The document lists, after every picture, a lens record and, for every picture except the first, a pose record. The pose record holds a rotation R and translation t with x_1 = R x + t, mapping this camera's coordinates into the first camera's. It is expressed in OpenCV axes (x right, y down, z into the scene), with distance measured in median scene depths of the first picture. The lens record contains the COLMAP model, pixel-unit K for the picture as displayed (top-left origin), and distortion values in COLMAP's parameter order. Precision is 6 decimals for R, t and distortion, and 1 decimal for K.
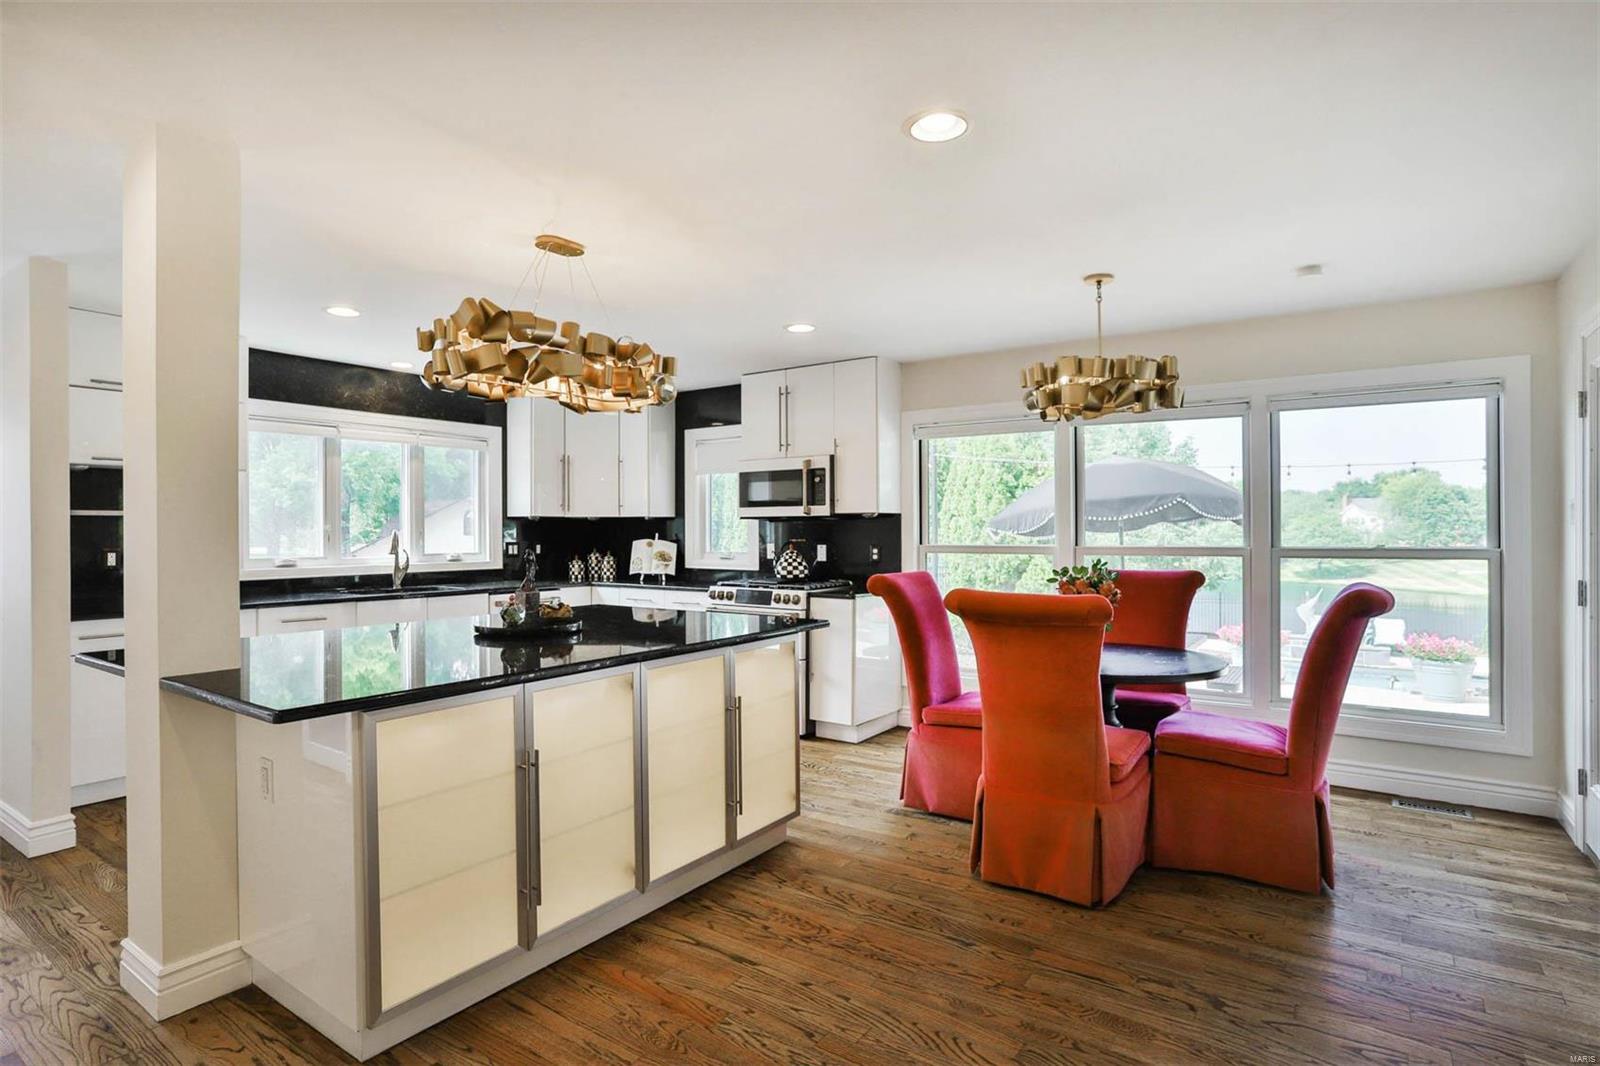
lens RADIAL K [[821.6, 0, 770.3], [0, 821.6, 534.8], [0, 0, 1]] dist [-0.051331, 0.028627]
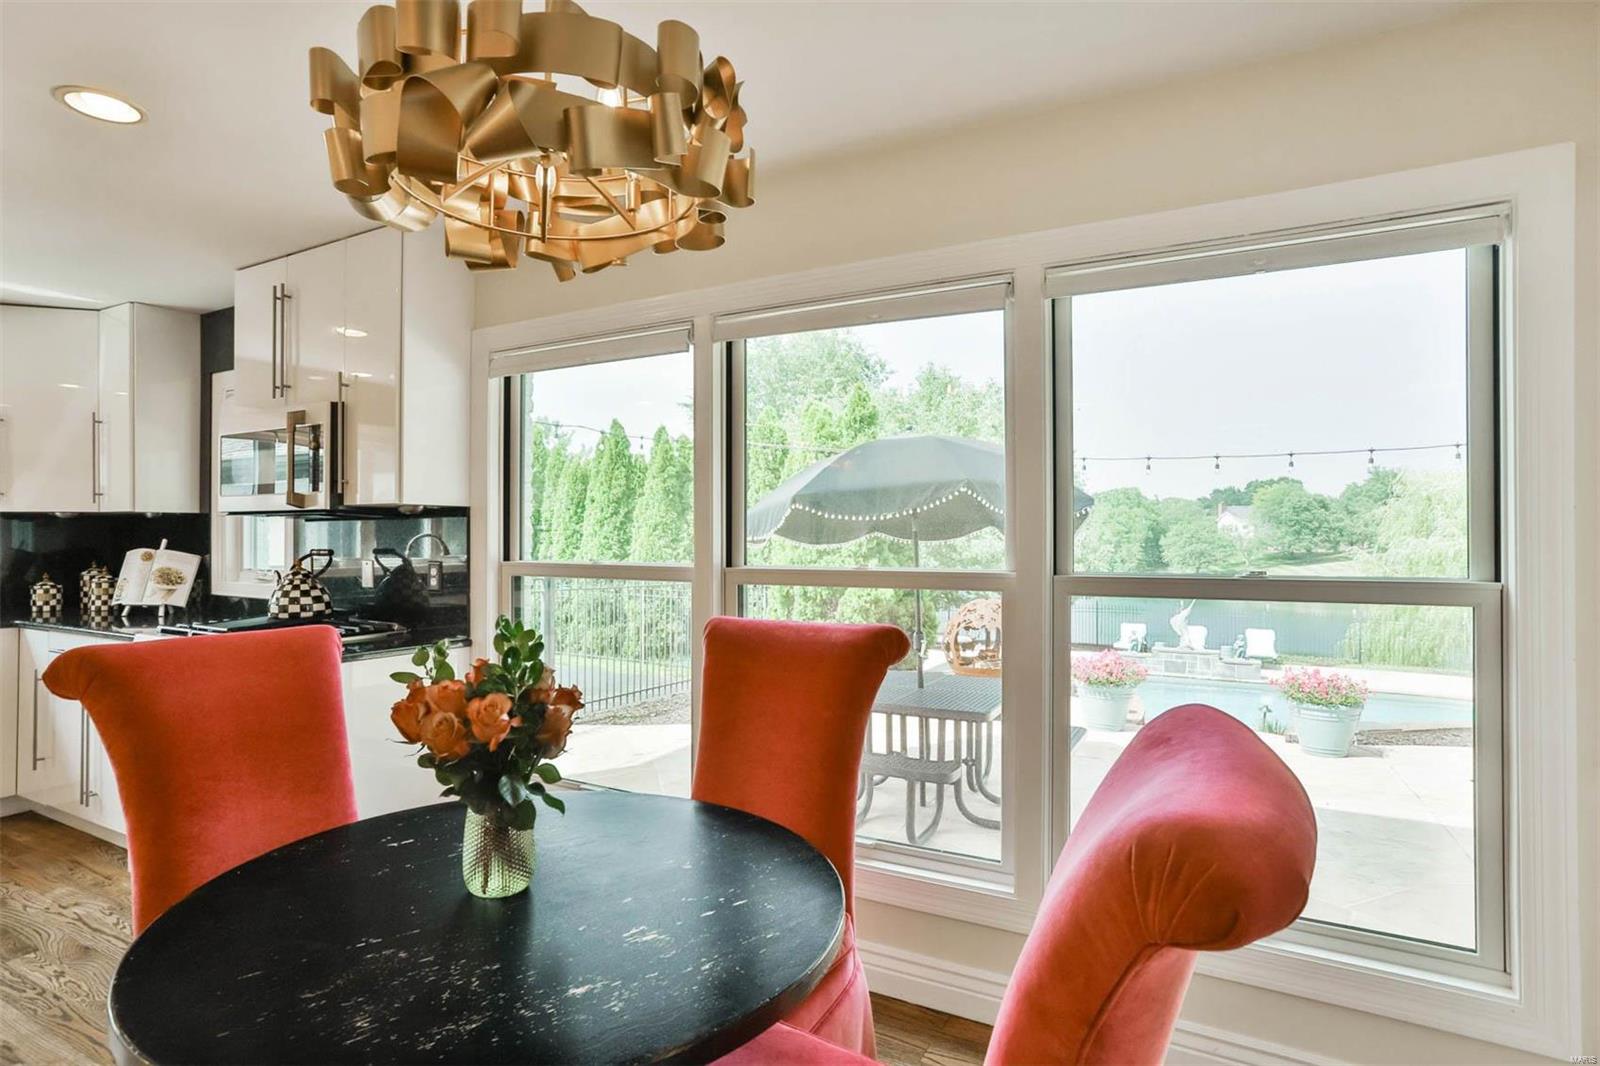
lens RADIAL K [[821.6, 0, 780.5], [0, 821.6, 540.9], [0, 0, 1]] dist [-0.051331, 0.028627]
pose [[0.992596, 0.003011, 0.121422, 0.306128], [-0.003287, 0.999992, 0.002073, -0.003989], [-0.121415, -0.002457, 0.992599, 0.407905]]
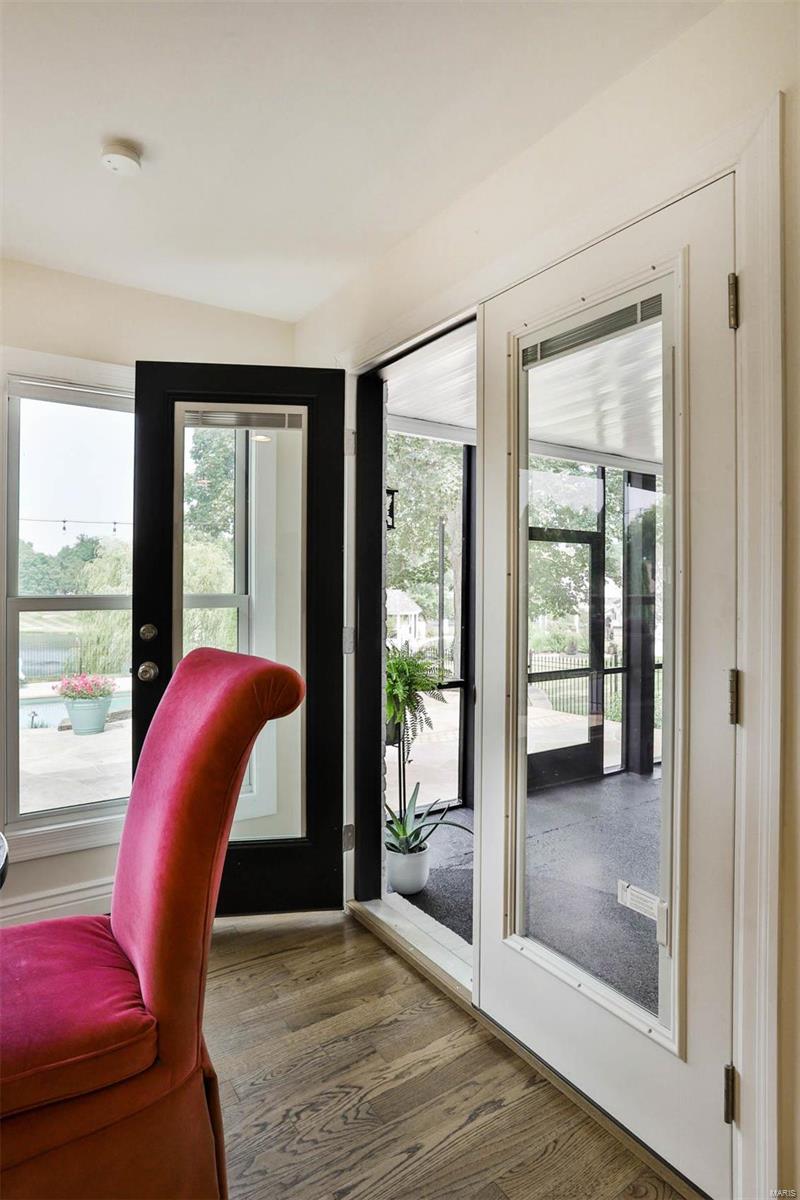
lens RADIAL K [[677.0, 0, 399.9], [0, 677.0, 583.5], [0, 0, 1]] dist [-0.058078, 0.027247]
pose [[0.351278, 0.010861, 0.936208, 0.175776], [-0.002027, 0.999939, -0.010840, 0.008709], [-0.936269, 0.001910, 0.351279, 0.398545]]
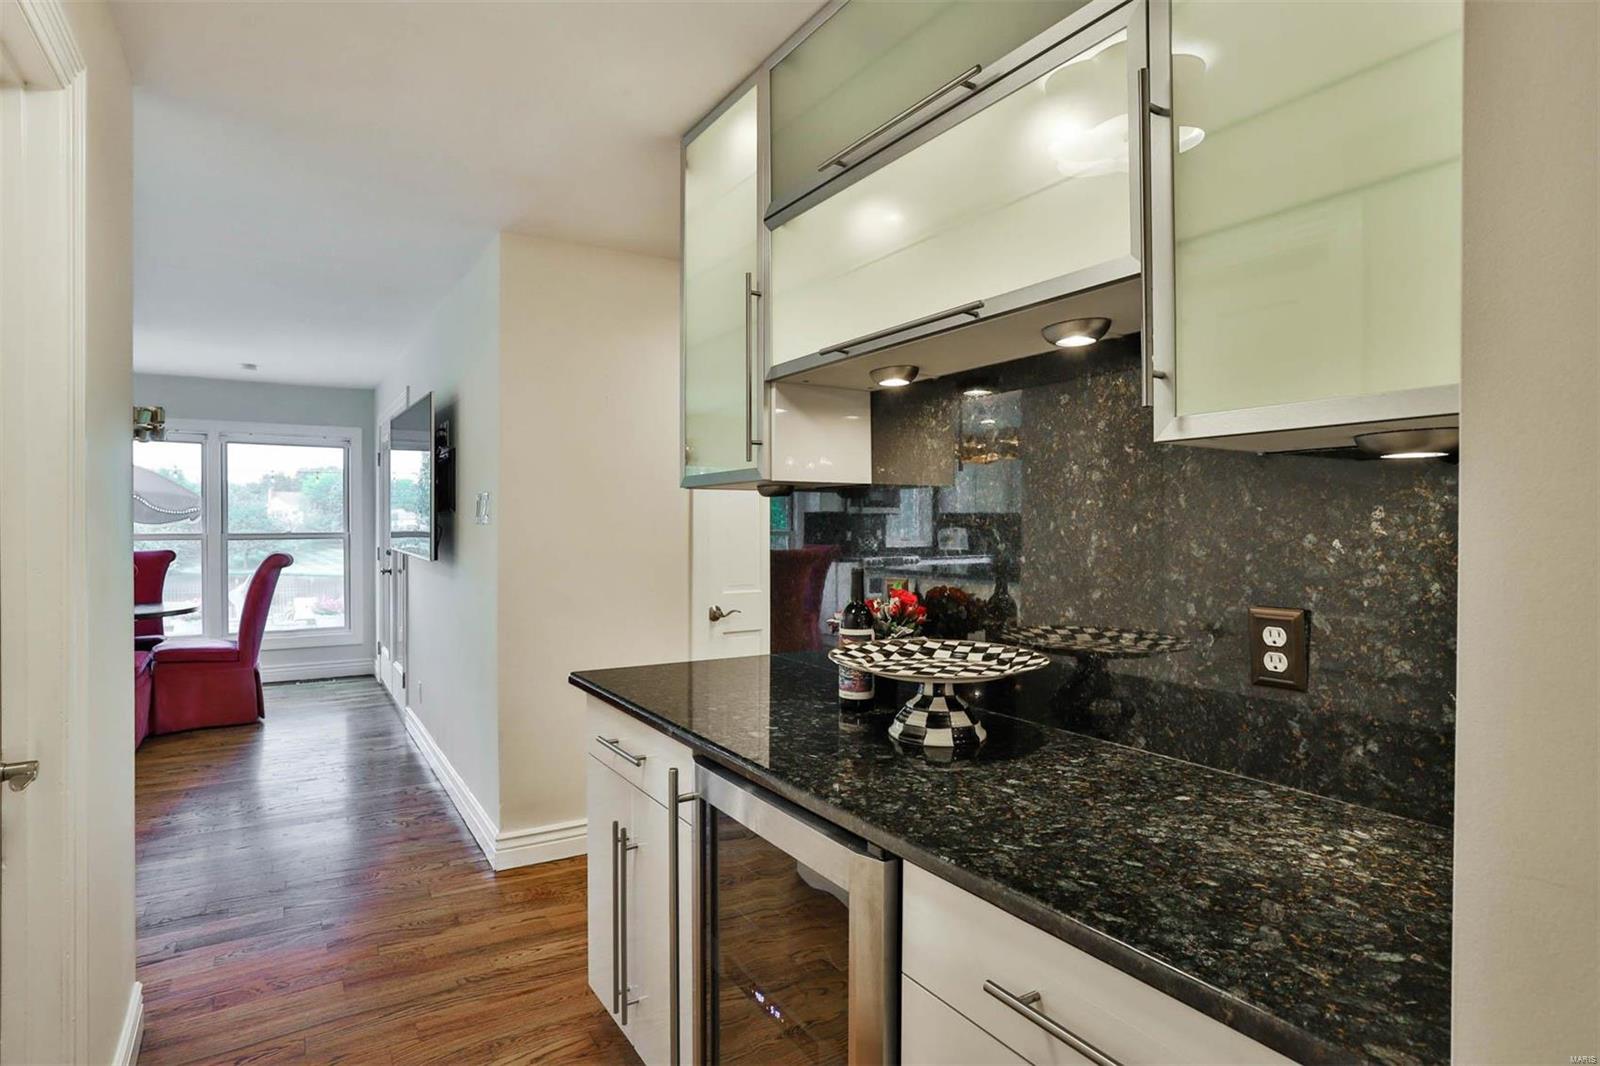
lens RADIAL K [[857.3, 0, 793.4], [0, 857.3, 526.9], [0, 0, 1]] dist [-0.039312, 0.001215]
pose [[0.386437, -0.001662, 0.922314, -0.323079], [0.001109, 0.999998, 0.001337, 0.002205], [-0.922315, 0.000507, 0.386438, -0.457105]]
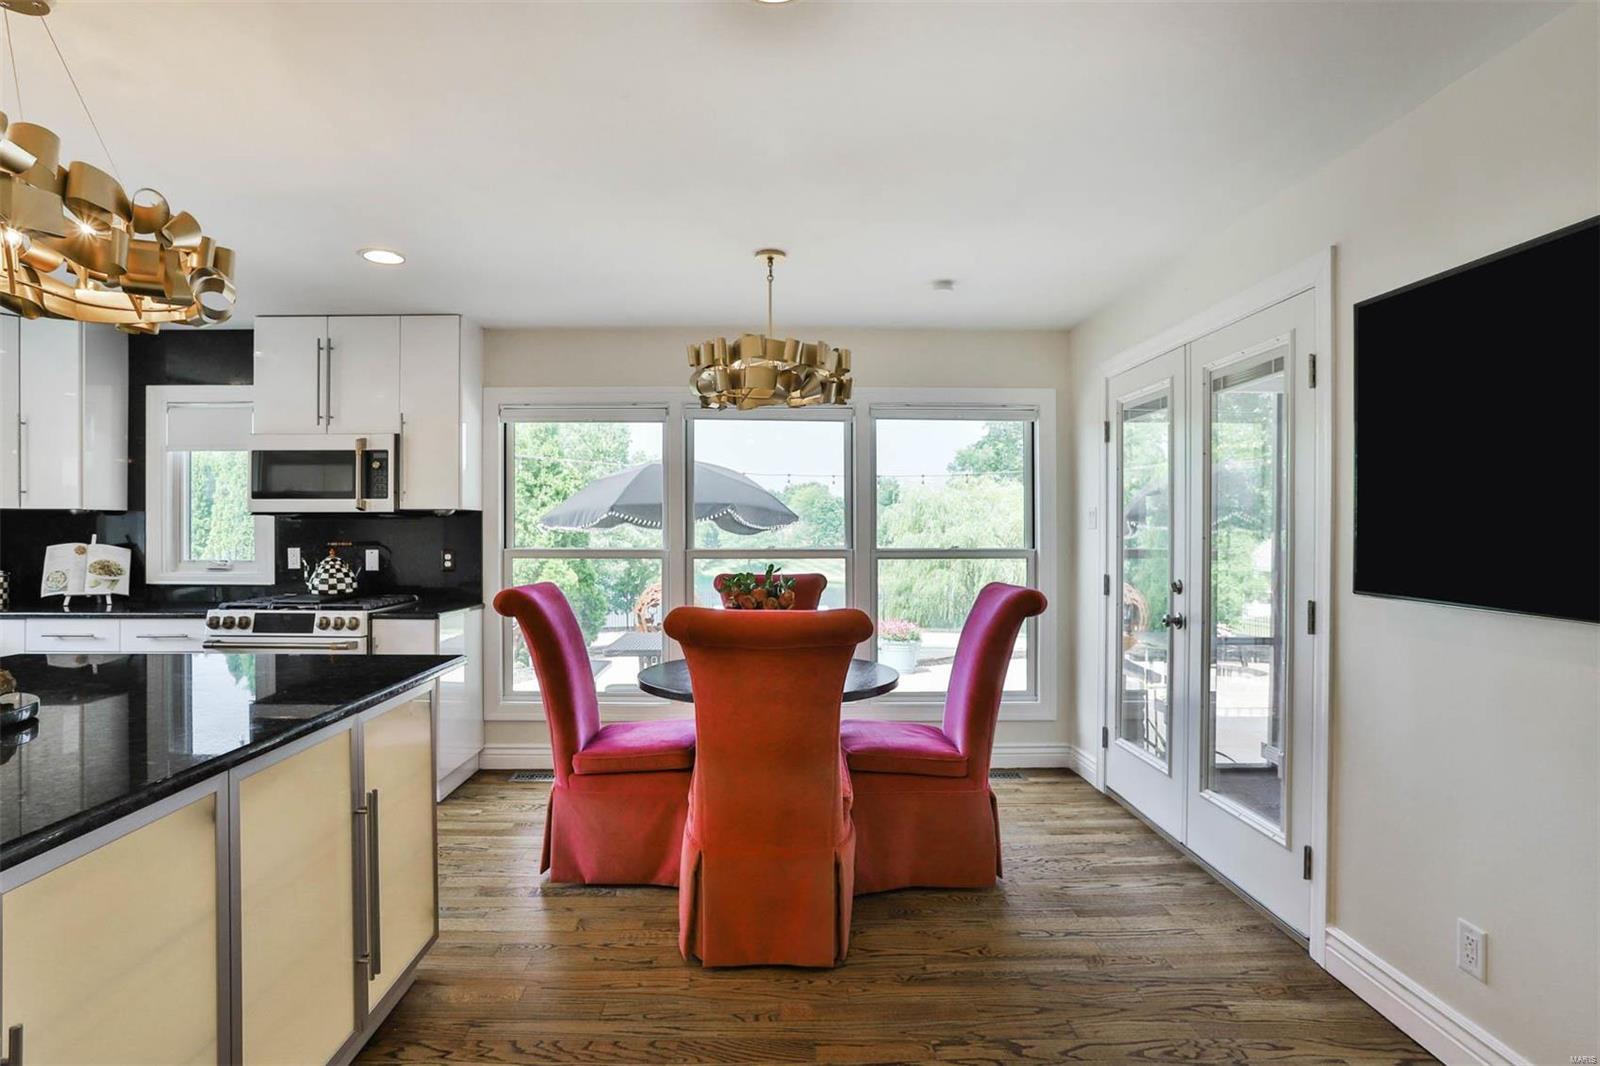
lens RADIAL K [[821.6, 0, 758.2], [0, 821.6, 532.4], [0, 0, 1]] dist [-0.051331, 0.028627]
pose [[0.816511, 0.003253, 0.577320, -0.089363], [-0.000472, 0.999988, -0.004968, -0.000437], [-0.577329, 0.003784, 0.816503, 0.173401]]
